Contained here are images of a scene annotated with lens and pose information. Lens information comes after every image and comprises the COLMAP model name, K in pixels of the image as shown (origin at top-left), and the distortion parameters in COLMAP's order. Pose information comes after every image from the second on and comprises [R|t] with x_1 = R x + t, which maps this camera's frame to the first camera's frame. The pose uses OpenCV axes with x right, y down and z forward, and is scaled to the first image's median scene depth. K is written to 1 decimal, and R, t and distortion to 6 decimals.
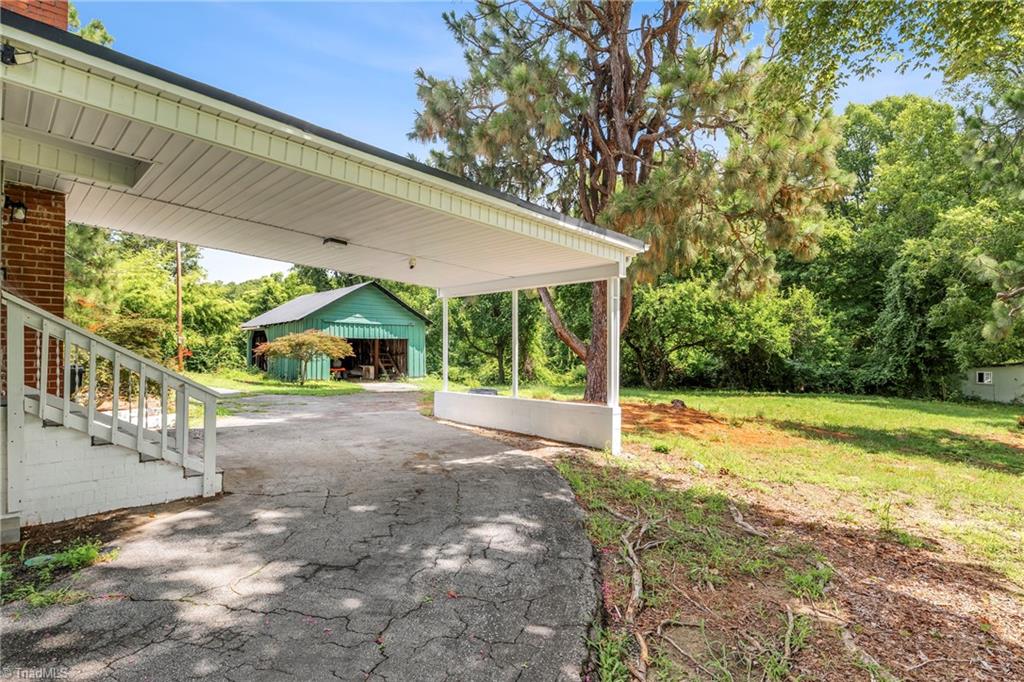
lens RADIAL K [[544.2, 0, 512.0], [0, 544.2, 341.0], [0, 0, 1]] dist [-0.000598, -0.000166]
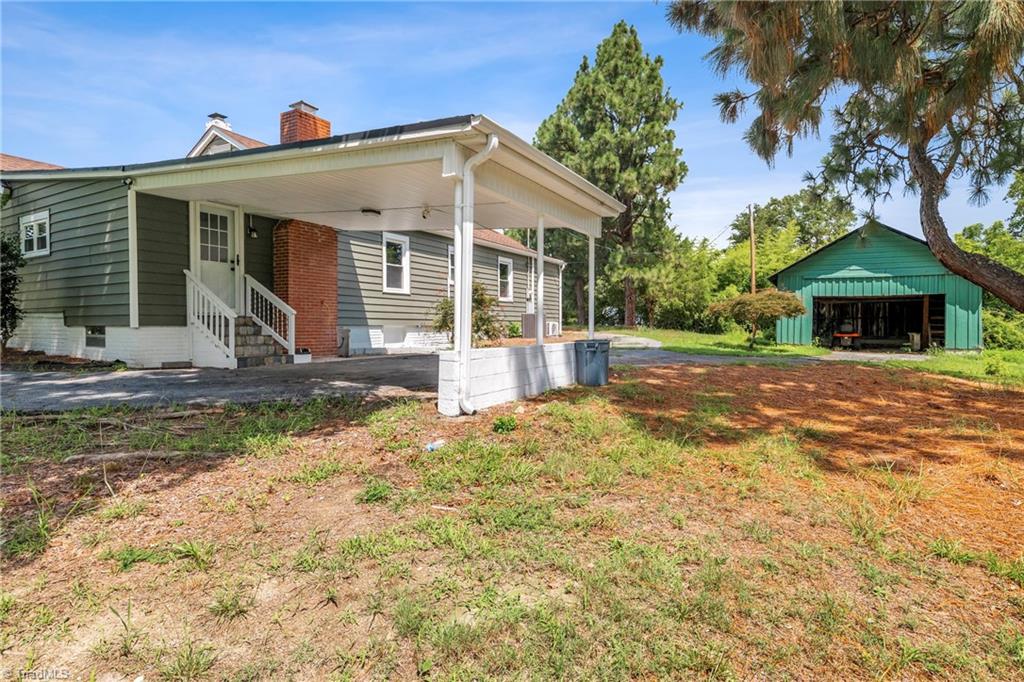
lens RADIAL K [[544.2, 0, 512.0], [0, 544.2, 341.0], [0, 0, 1]] dist [-0.000598, -0.000166]
pose [[0.295114, 0.027935, -0.955053, 0.333067], [0.011241, 0.999402, 0.032706, 0.029040], [0.955396, -0.020387, 0.294624, 0.283949]]
